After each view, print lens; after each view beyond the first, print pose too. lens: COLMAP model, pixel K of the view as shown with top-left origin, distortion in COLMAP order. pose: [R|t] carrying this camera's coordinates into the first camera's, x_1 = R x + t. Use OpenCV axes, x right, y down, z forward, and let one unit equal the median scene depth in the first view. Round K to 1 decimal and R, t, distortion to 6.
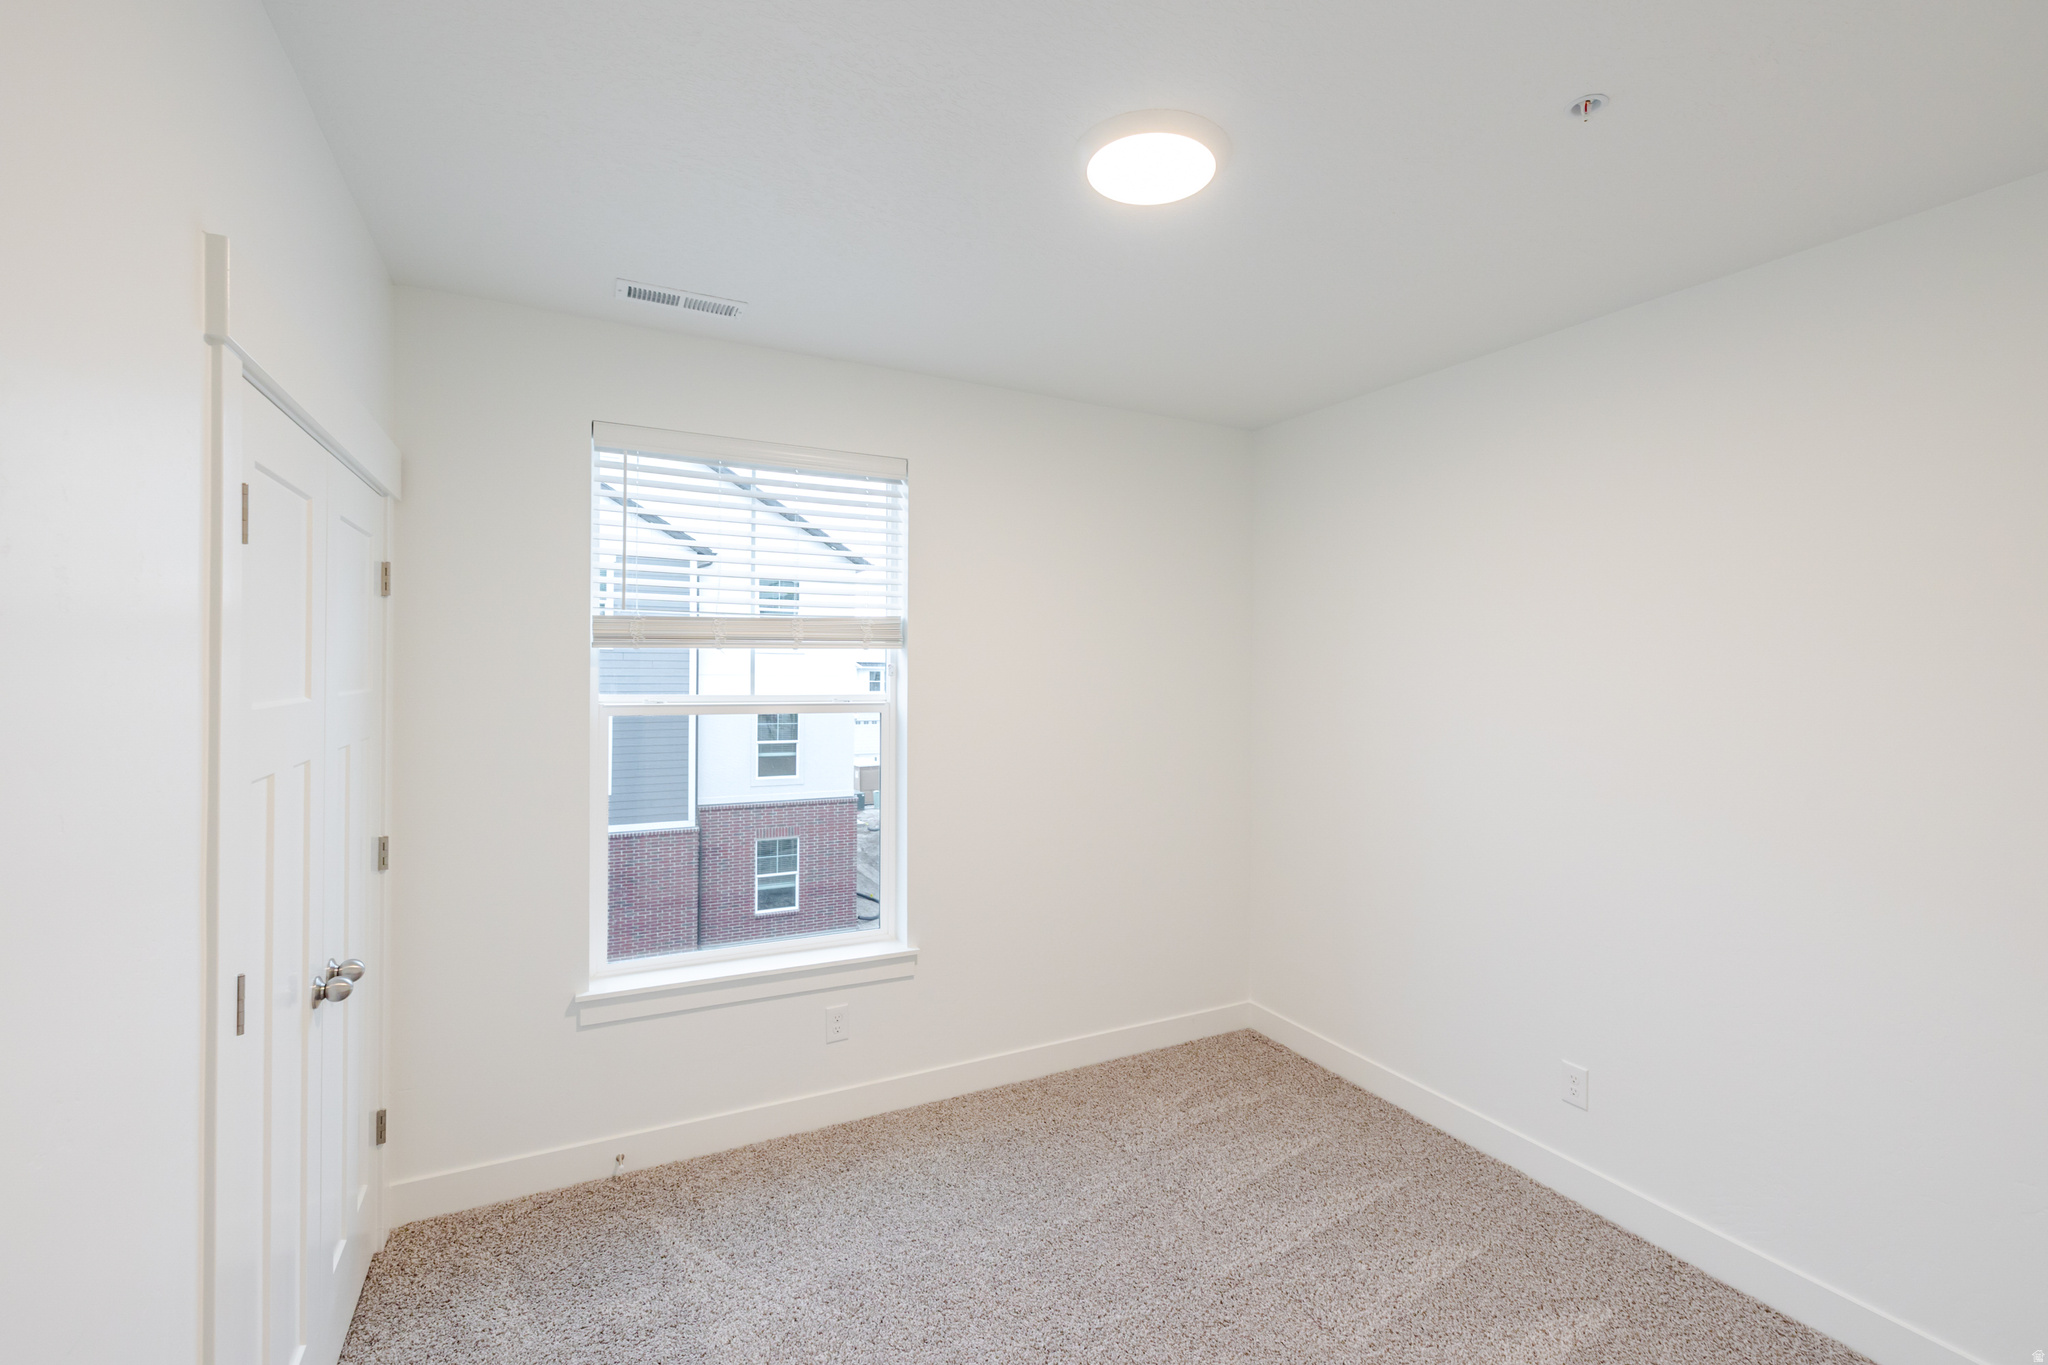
lens RADIAL K [[882.3, 0, 1024.0], [0, 882.3, 682.5], [0, 0, 1]] dist [-0.046417, 0.000022]
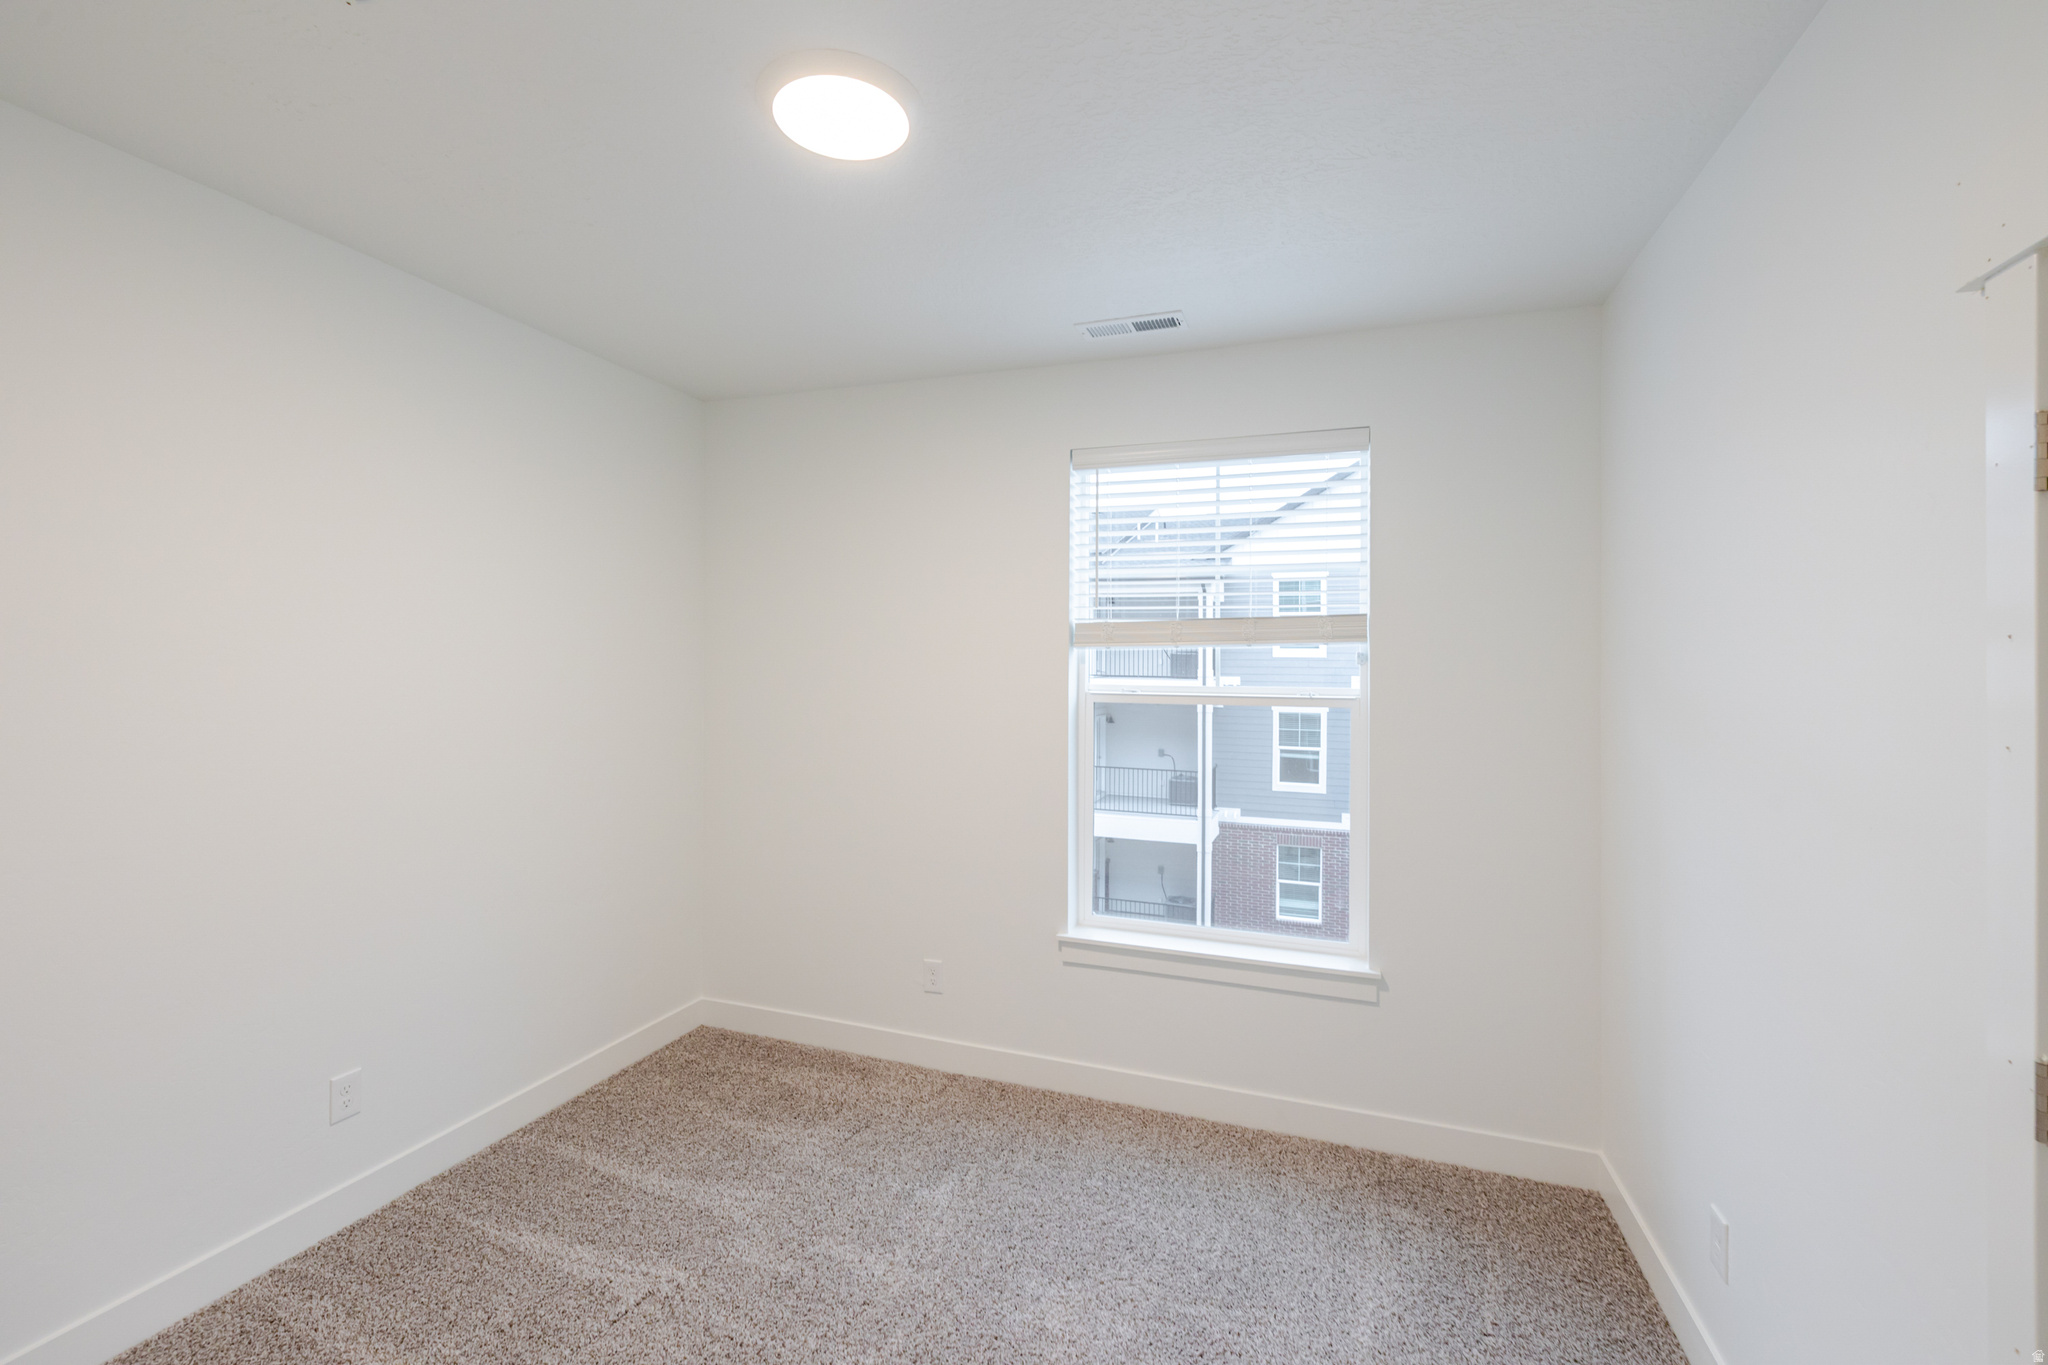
lens RADIAL K [[857.5, 0, 1023.3], [0, 857.5, 677.3], [0, 0, 1]] dist [0.001079, -0.000008]
pose [[0.681352, 0.013312, -0.731835, 0.291325], [-0.012574, 0.999900, 0.006481, 0.000318], [0.731848, 0.004786, 0.681451, 0.149365]]
